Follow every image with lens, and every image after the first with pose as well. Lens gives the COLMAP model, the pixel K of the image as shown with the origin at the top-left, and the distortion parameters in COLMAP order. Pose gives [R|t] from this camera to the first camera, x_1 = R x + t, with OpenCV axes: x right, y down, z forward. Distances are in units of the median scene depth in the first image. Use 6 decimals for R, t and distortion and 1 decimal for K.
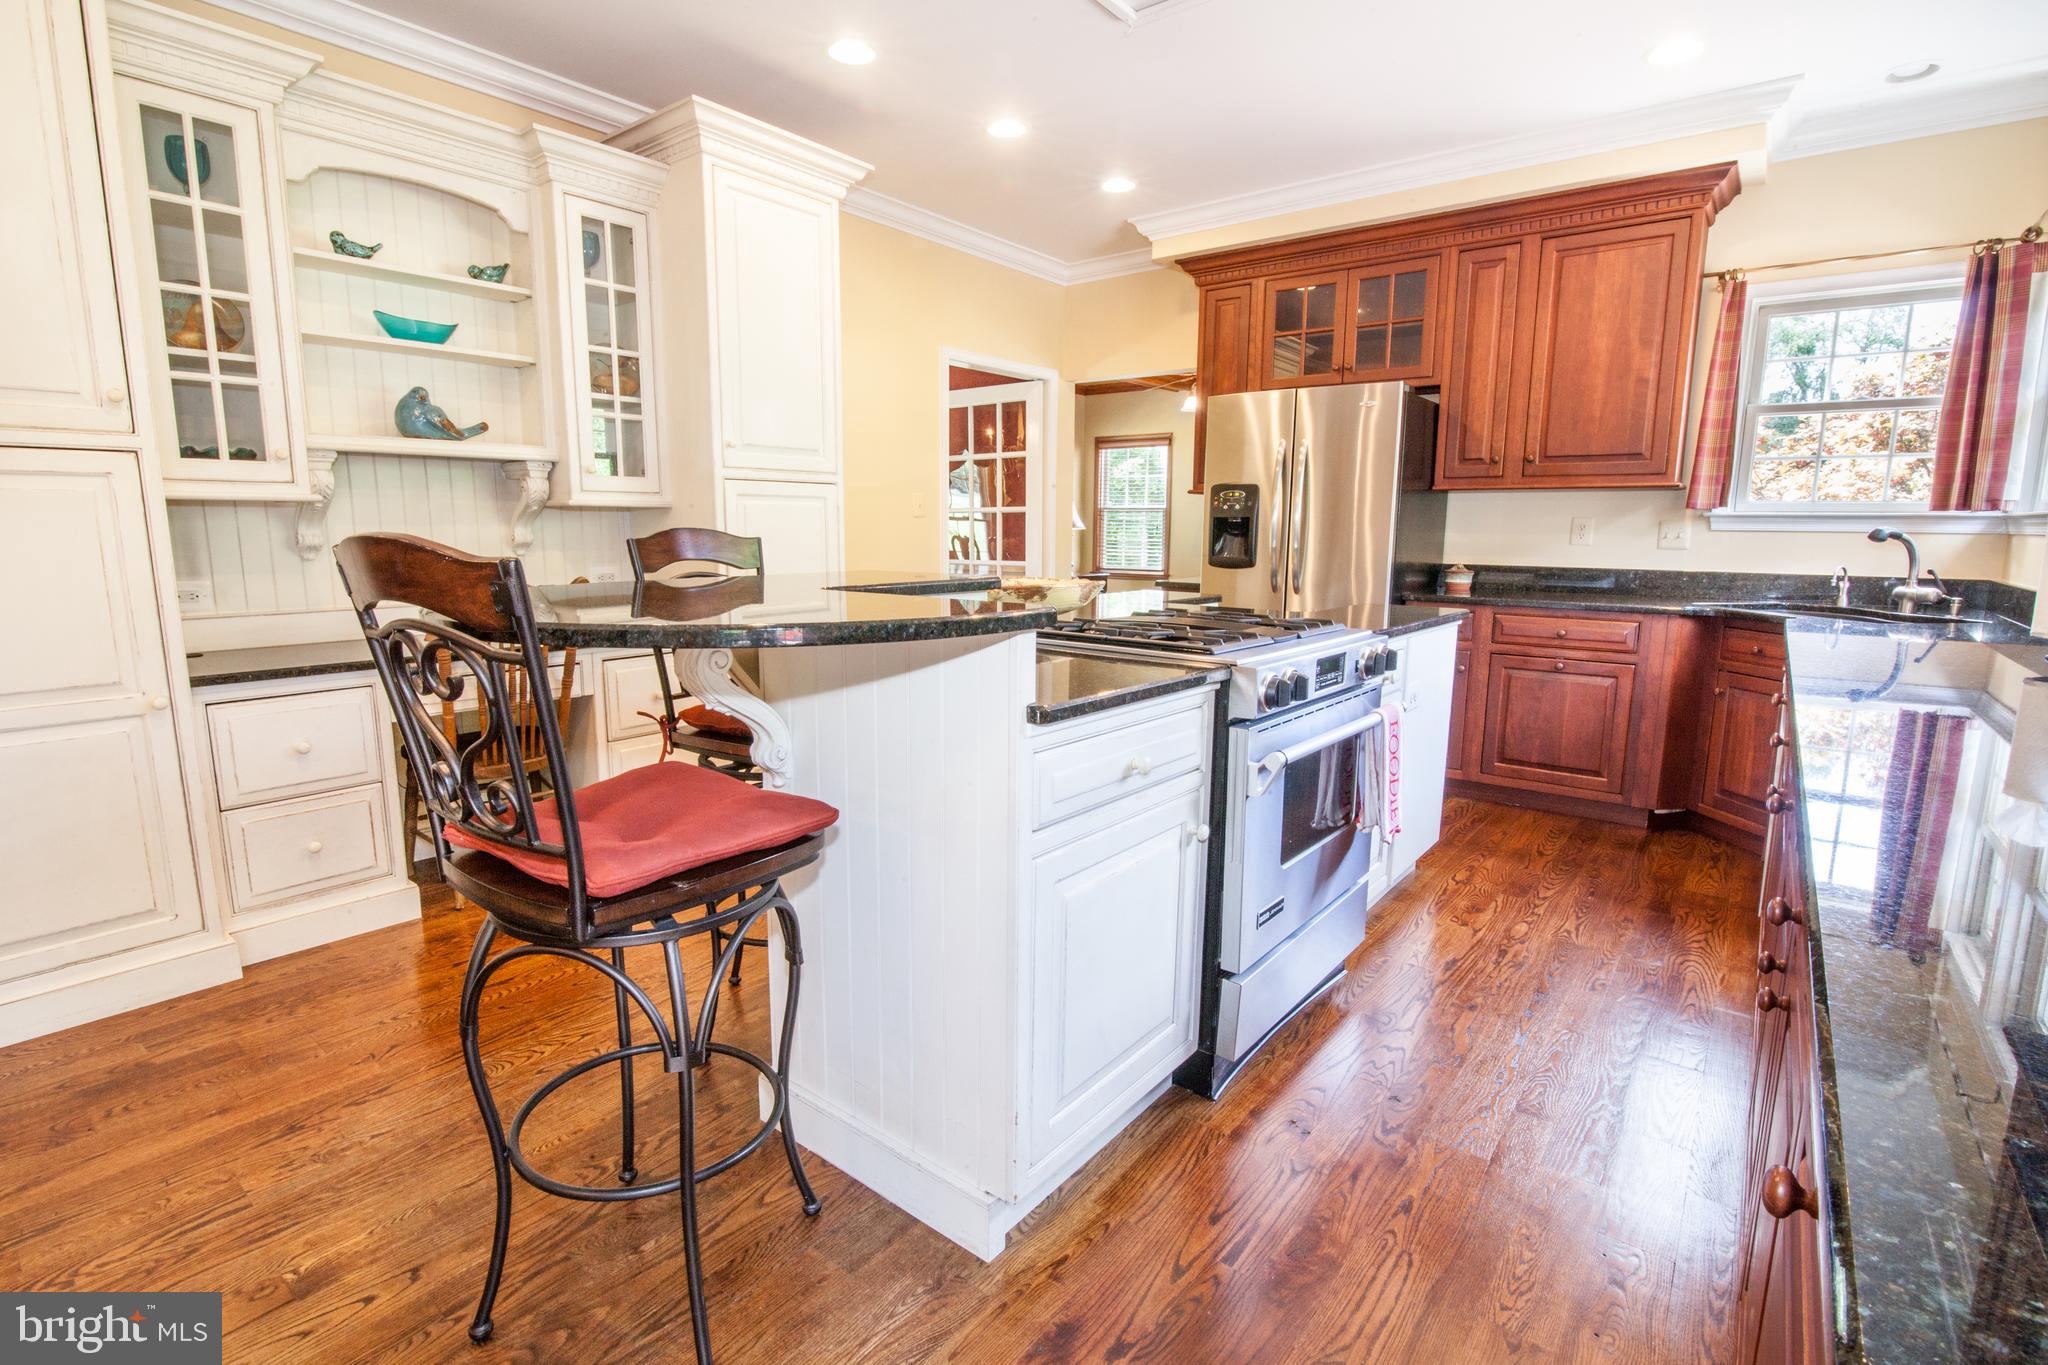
lens RADIAL K [[951.8, 0, 1024.0], [0, 951.8, 682.5], [0, 0, 1]] dist [-0.014004, -0.004667]
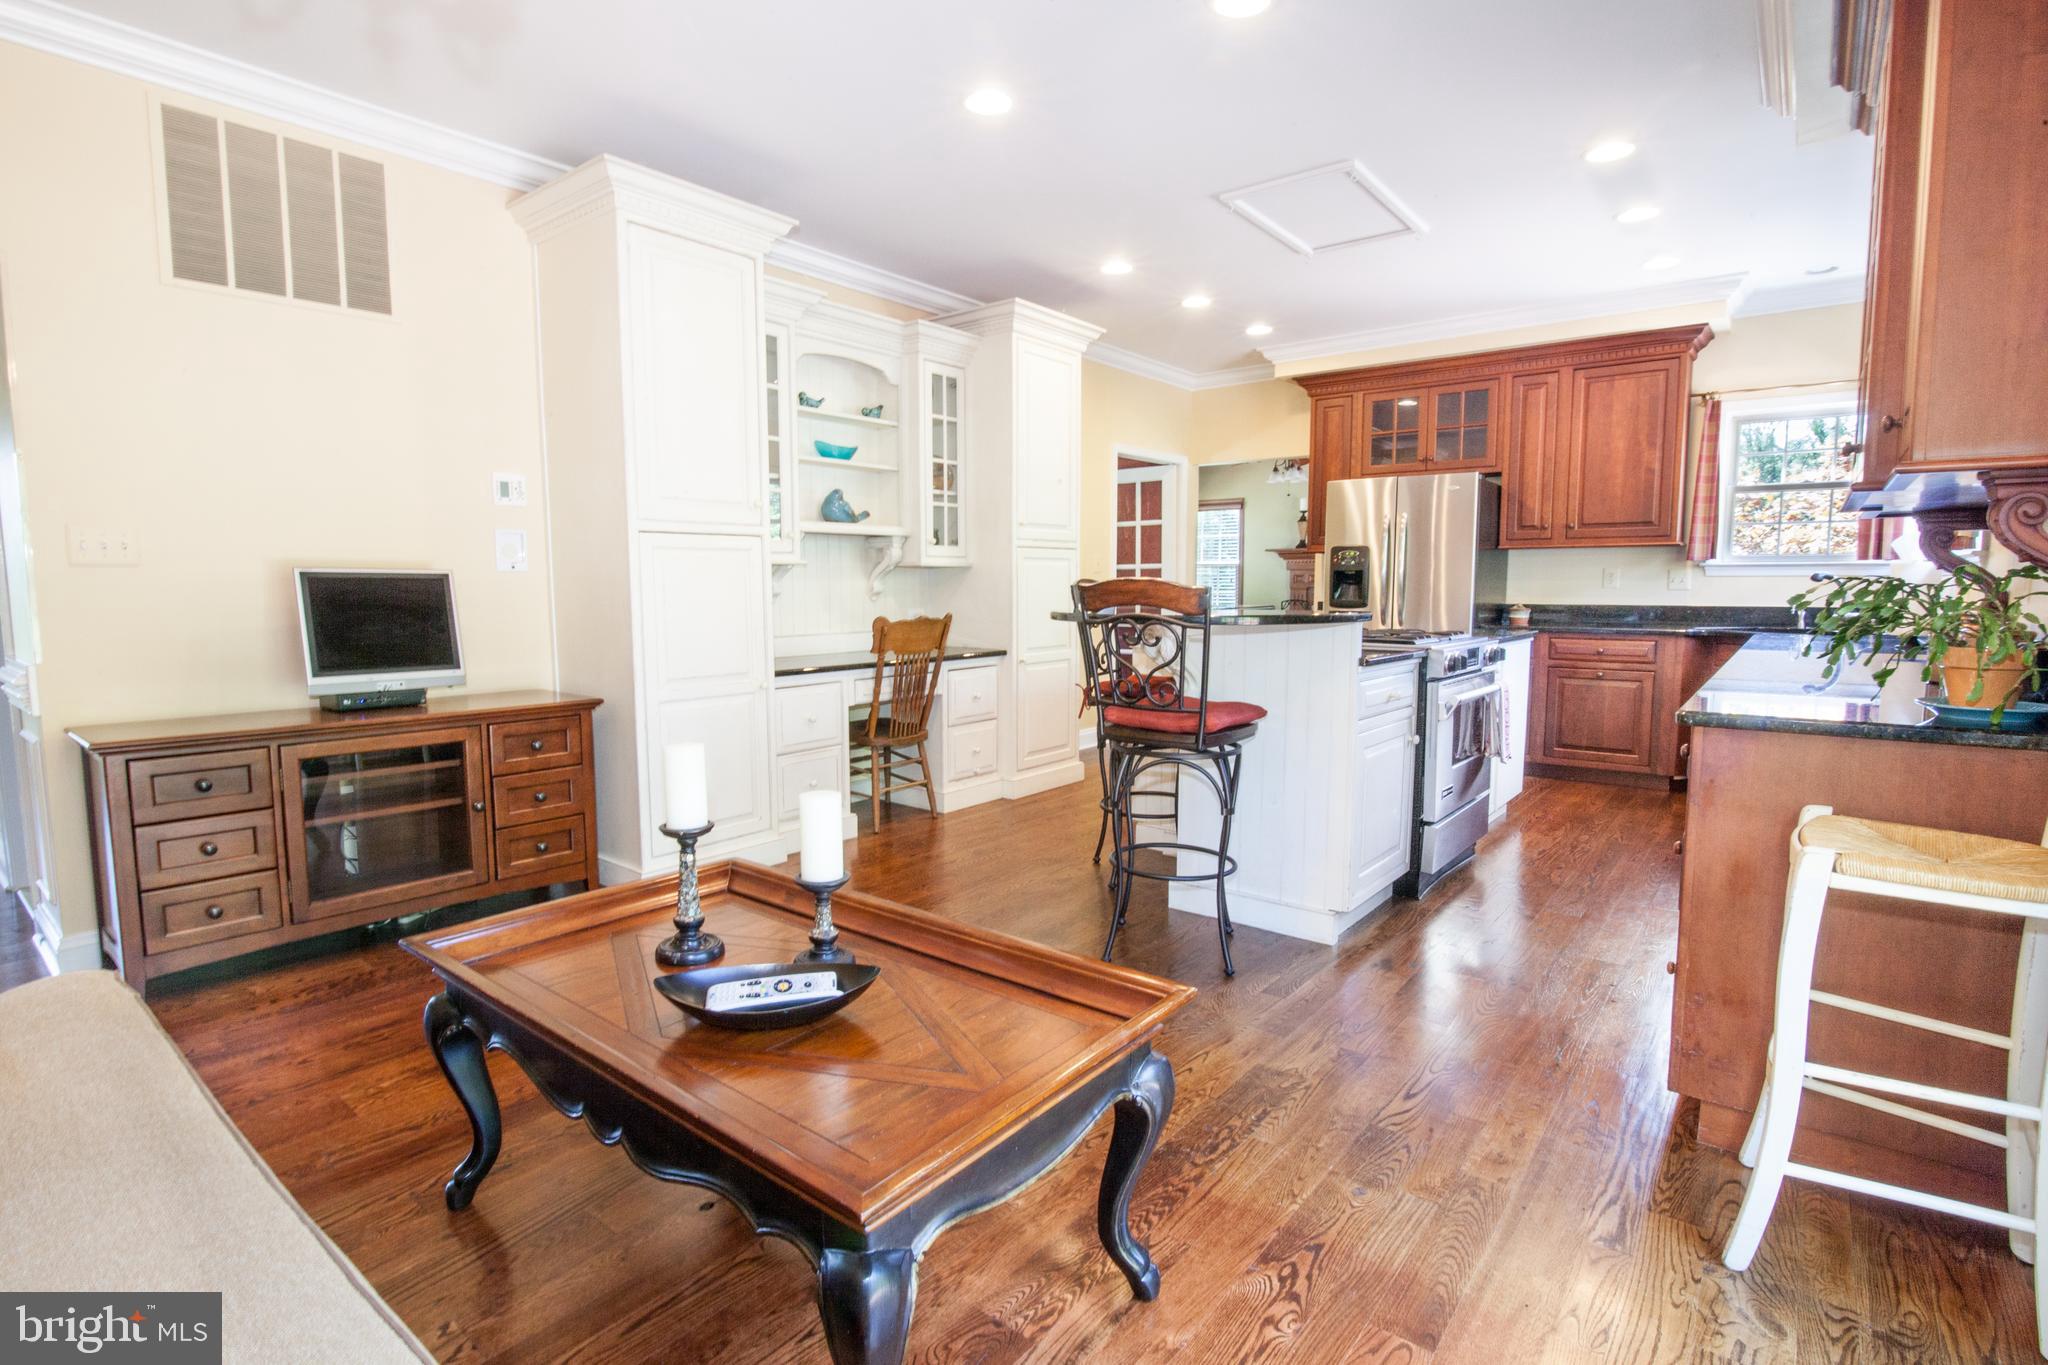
lens RADIAL K [[984.0, 0, 1024.0], [0, 984.0, 682.5], [0, 0, 1]] dist [-0.003015, -0.016343]
pose [[0.999944, -0.009018, -0.005528, -0.270262], [0.008655, 0.998006, -0.062516, 0.077564], [0.006081, 0.062465, 0.998029, -0.438733]]
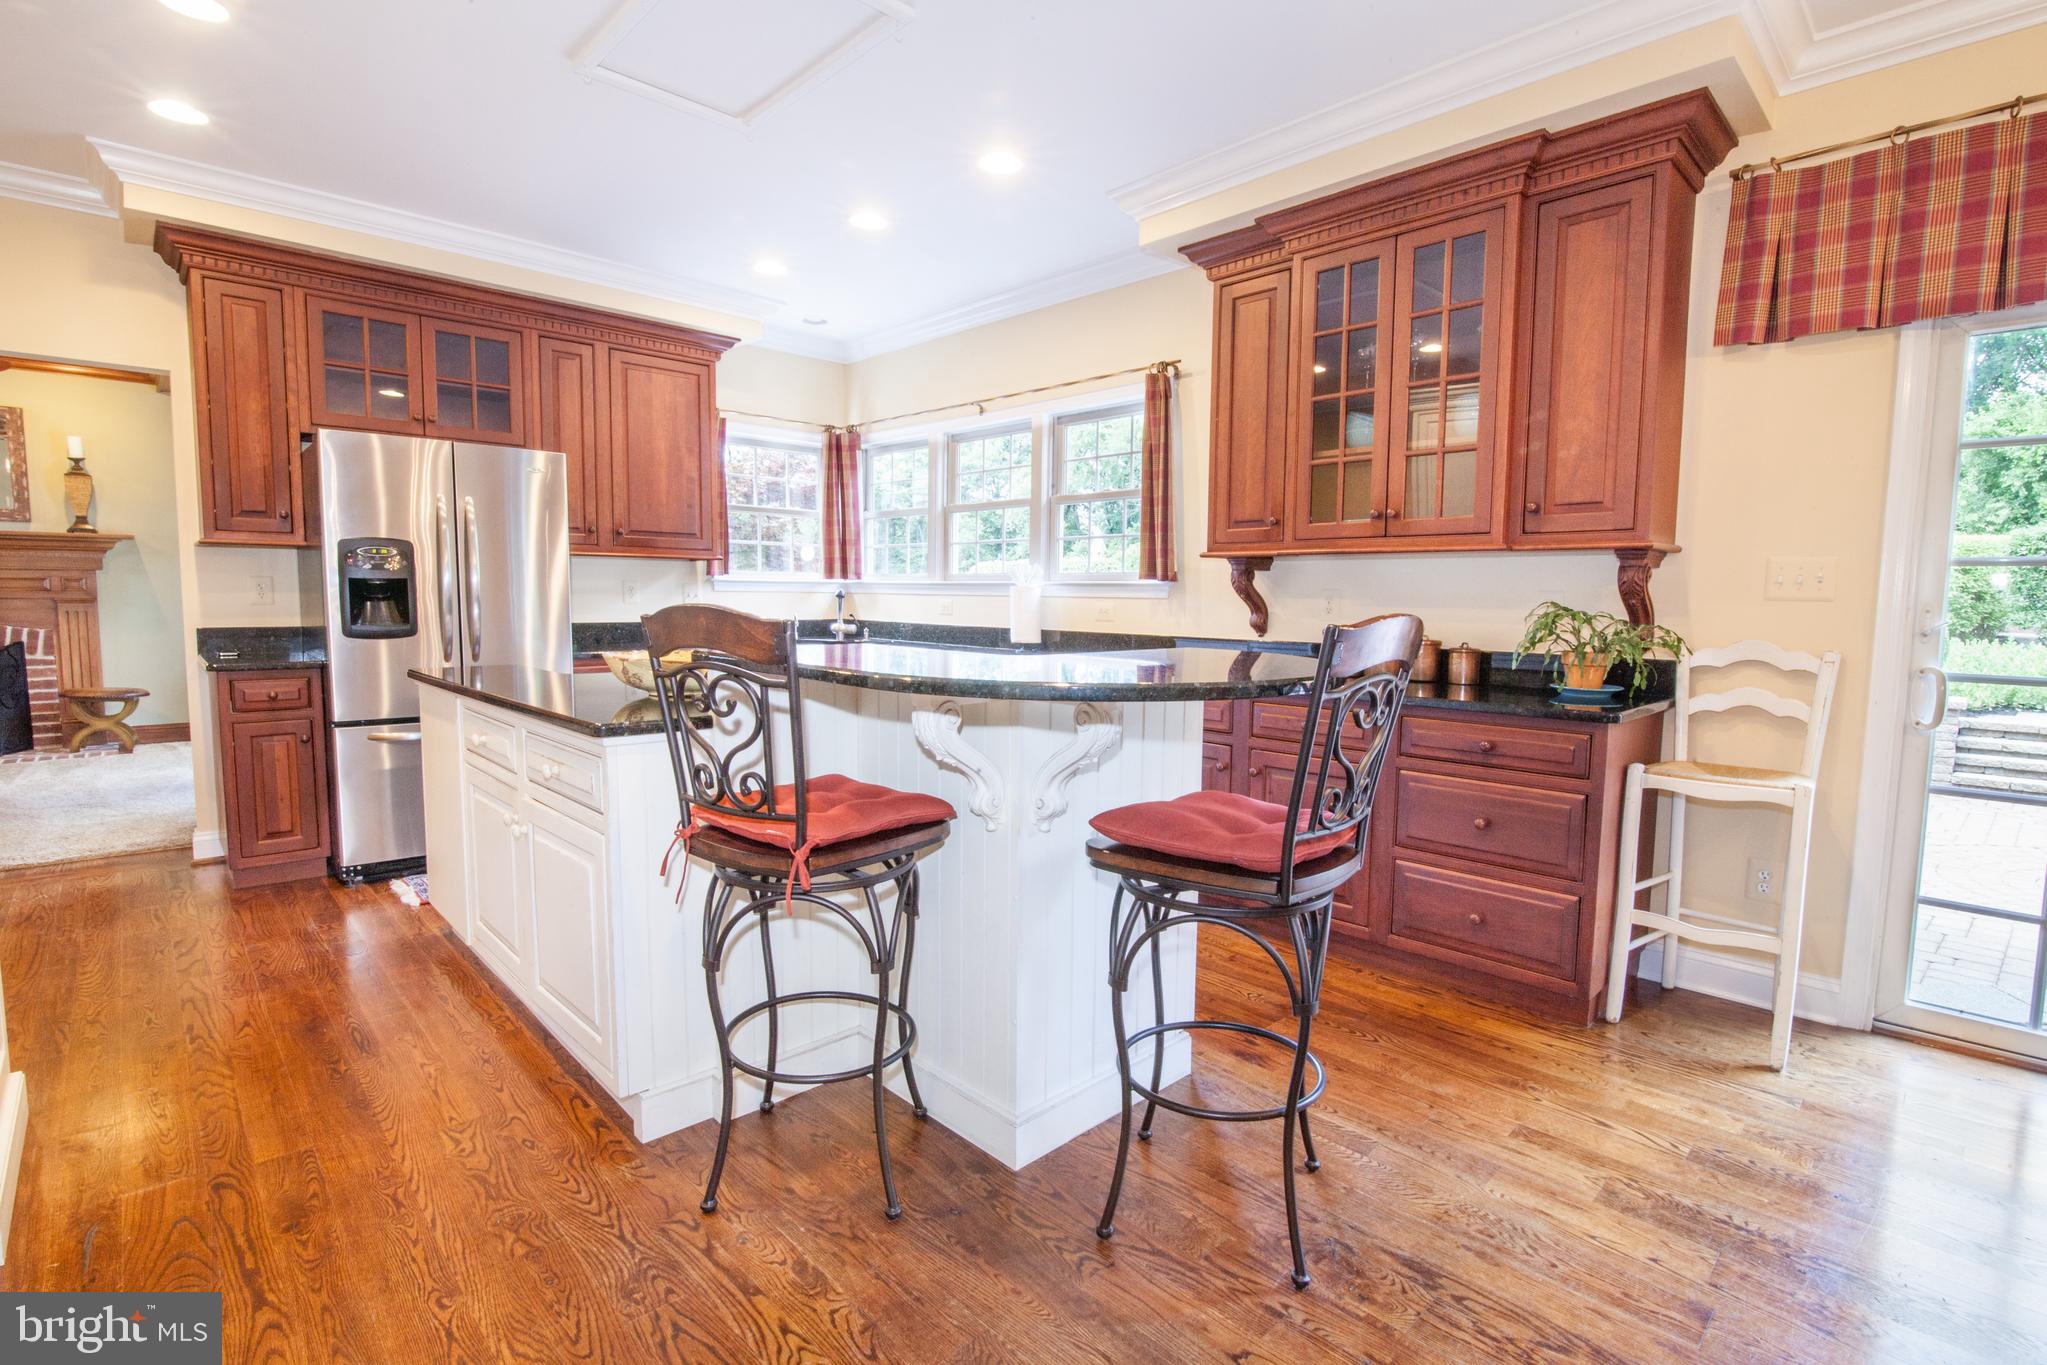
lens RADIAL K [[951.3, 0, 1023.5], [0, 951.3, 682.5], [0, 0, 1]] dist [-0.014004, -0.004667]
pose [[0.131871, -0.094658, 0.986737, -0.622945], [0.154648, 0.985206, 0.073843, -0.065563], [-0.979129, 0.142859, 0.144559, 0.392497]]
